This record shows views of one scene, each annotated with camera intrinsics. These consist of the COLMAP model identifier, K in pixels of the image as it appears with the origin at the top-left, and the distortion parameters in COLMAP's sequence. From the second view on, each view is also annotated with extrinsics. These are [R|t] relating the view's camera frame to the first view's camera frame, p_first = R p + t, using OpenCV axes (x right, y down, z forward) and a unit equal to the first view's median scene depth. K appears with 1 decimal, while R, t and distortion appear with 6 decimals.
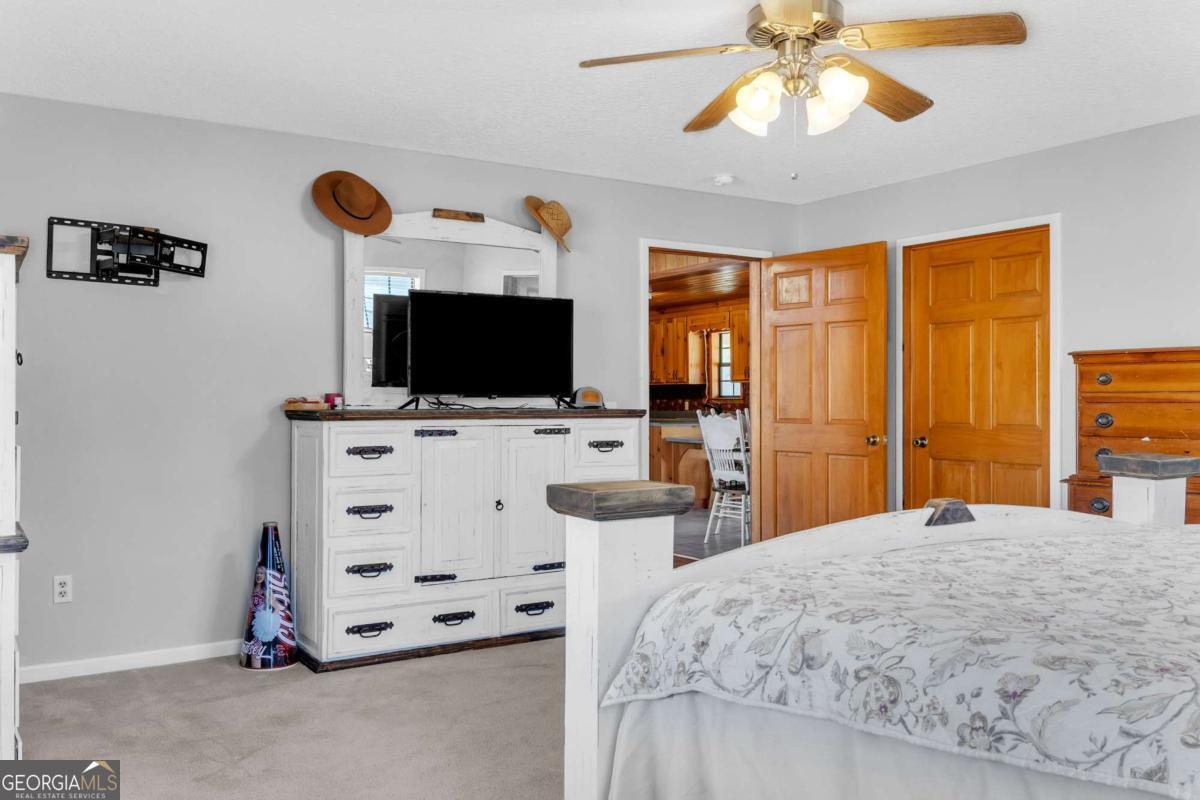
lens RADIAL K [[993.9, 0, 596.2], [0, 993.9, 391.9], [0, 0, 1]] dist [0.070581, -0.109696]
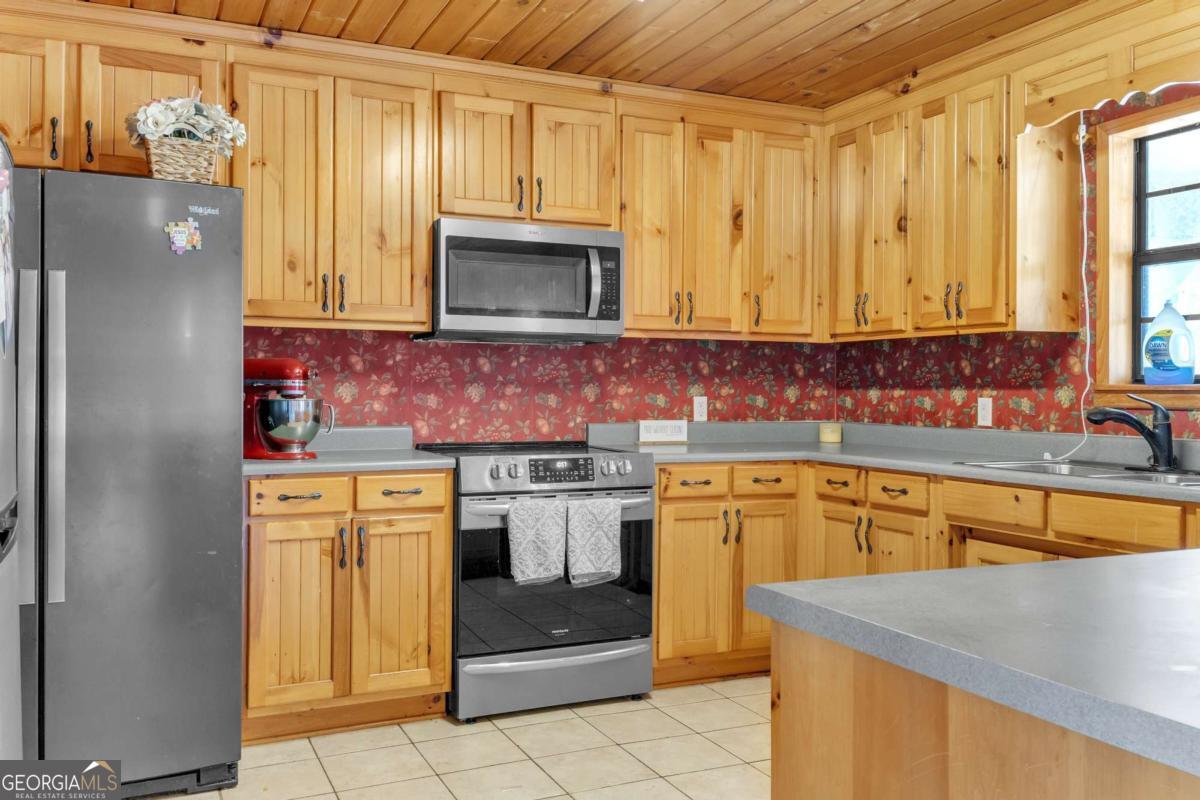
lens RADIAL K [[993.9, 0, 596.2], [0, 993.9, 391.9], [0, 0, 1]] dist [0.070581, -0.109696]
pose [[0.988668, 0.005621, -0.150016, 0.024319], [-0.004538, 0.999961, 0.007564, 0.007020], [0.150053, -0.006797, 0.988655, 0.749219]]
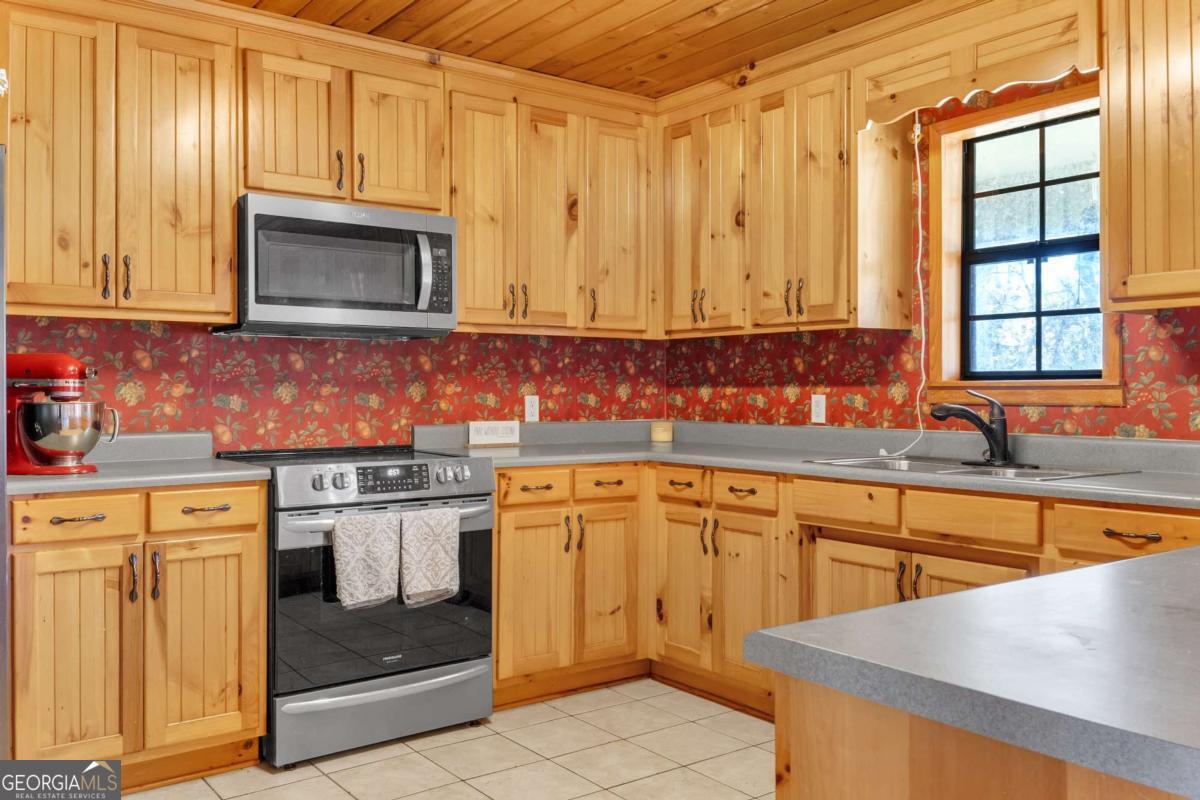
lens RADIAL K [[993.9, 0, 596.2], [0, 993.9, 391.9], [0, 0, 1]] dist [0.070581, -0.109696]
pose [[0.998229, -0.000559, 0.059486, 0.009089], [0.000082, 0.999968, 0.008012, 0.007260], [-0.059489, -0.007993, 0.998197, 0.769552]]
